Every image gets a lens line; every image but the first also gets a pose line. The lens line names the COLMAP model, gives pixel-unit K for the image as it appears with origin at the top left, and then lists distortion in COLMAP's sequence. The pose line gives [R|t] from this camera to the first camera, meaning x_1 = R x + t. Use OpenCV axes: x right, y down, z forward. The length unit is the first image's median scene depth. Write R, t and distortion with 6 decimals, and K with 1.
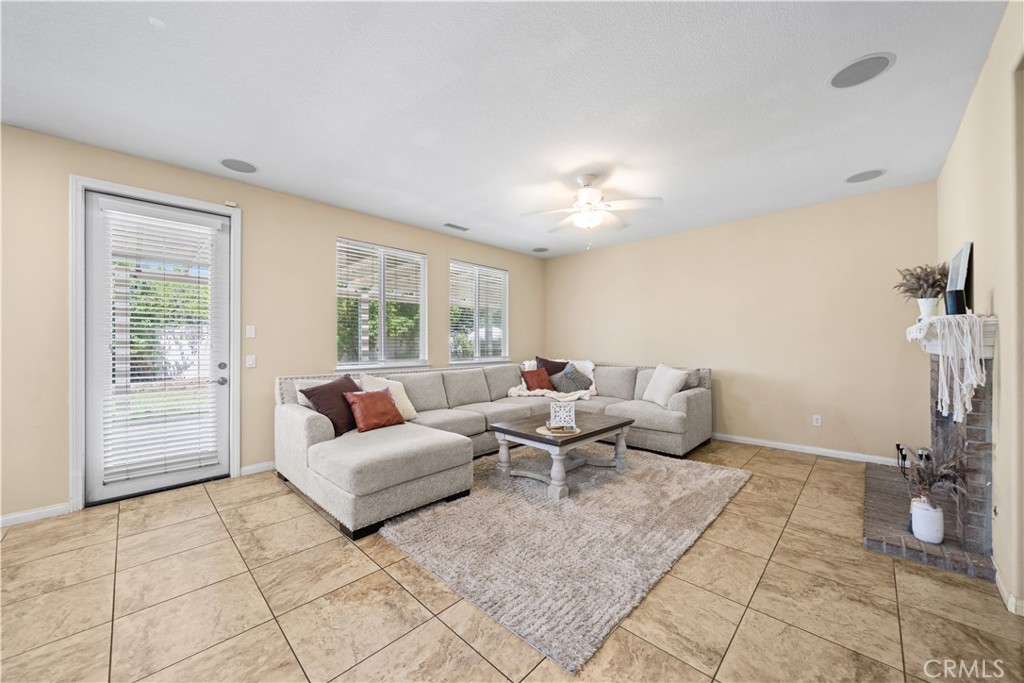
lens RADIAL K [[375.5, 0, 520.9], [0, 375.5, 344.1], [0, 0, 1]] dist [0.000396, -0.000083]
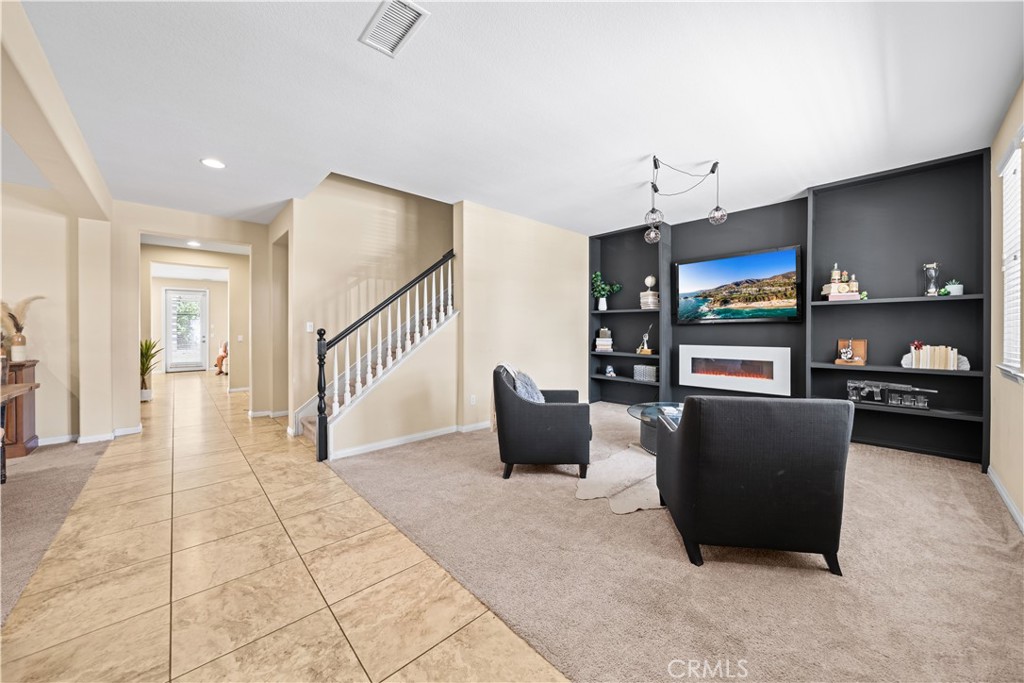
lens RADIAL K [[365.3, 0, 527.3], [0, 365.3, 331.7], [0, 0, 1]] dist [-0.007541, 0.000005]
pose [[0.999397, 0.001869, -0.034659, 1.874888], [-0.001485, 0.999937, 0.011083, -0.022990], [0.034678, -0.011025, 0.999338, -1.819677]]
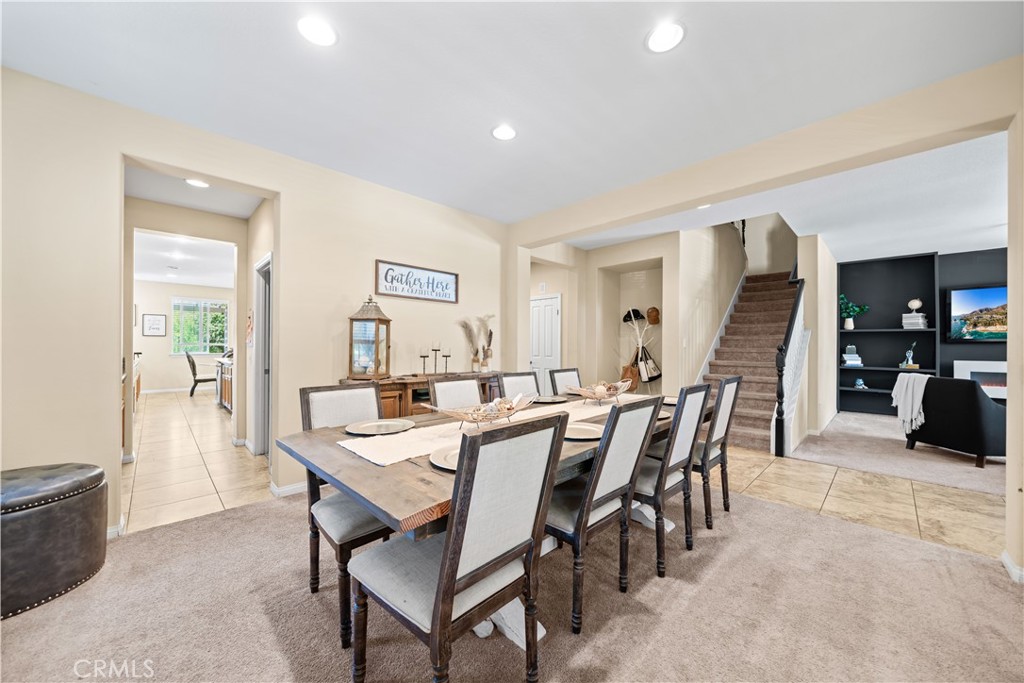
lens RADIAL K [[375.5, 0, 517.2], [0, 375.5, 343.6], [0, 0, 1]] dist [0.000396, -0.000083]
pose [[0.999964, 0.008333, -0.001357, 0.560394], [-0.008330, 0.999963, 0.002267, -0.020354], [0.001376, -0.002256, 0.999997, -2.040625]]
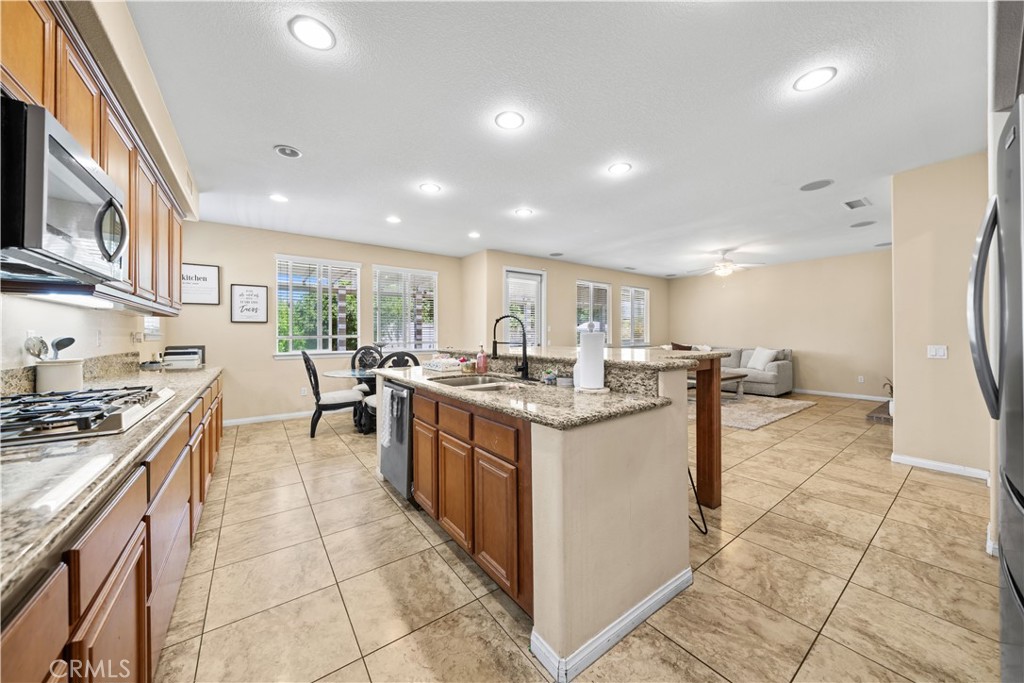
lens RADIAL K [[365.3, 0, 514.6], [0, 365.3, 336.2], [0, 0, 1]] dist [-0.007541, 0.000005]
pose [[0.985070, -0.001002, -0.172150, -0.482513], [0.001378, 0.999997, 0.002061, 0.001872], [0.172147, -0.002267, 0.985069, -0.903157]]
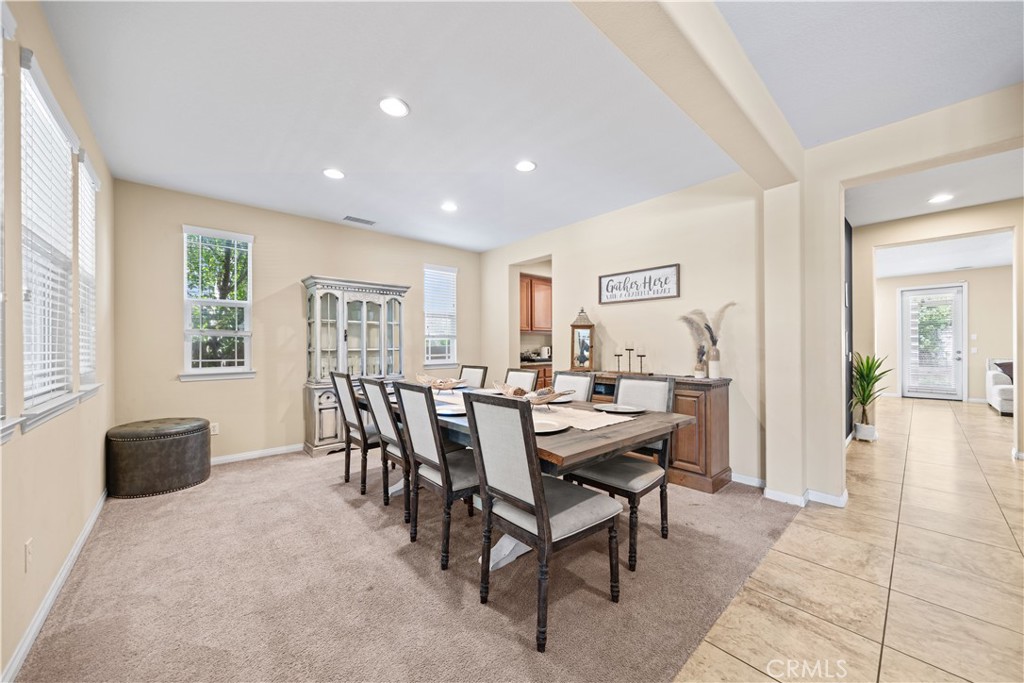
lens RADIAL K [[375.5, 0, 515.7], [0, 375.5, 345.3], [0, 0, 1]] dist [0.000396, -0.000083]
pose [[-0.056810, 0.001337, -0.998384, 1.374481], [0.011831, 0.999930, 0.000666, -0.015051], [0.998315, -0.011774, -0.056822, -1.306544]]
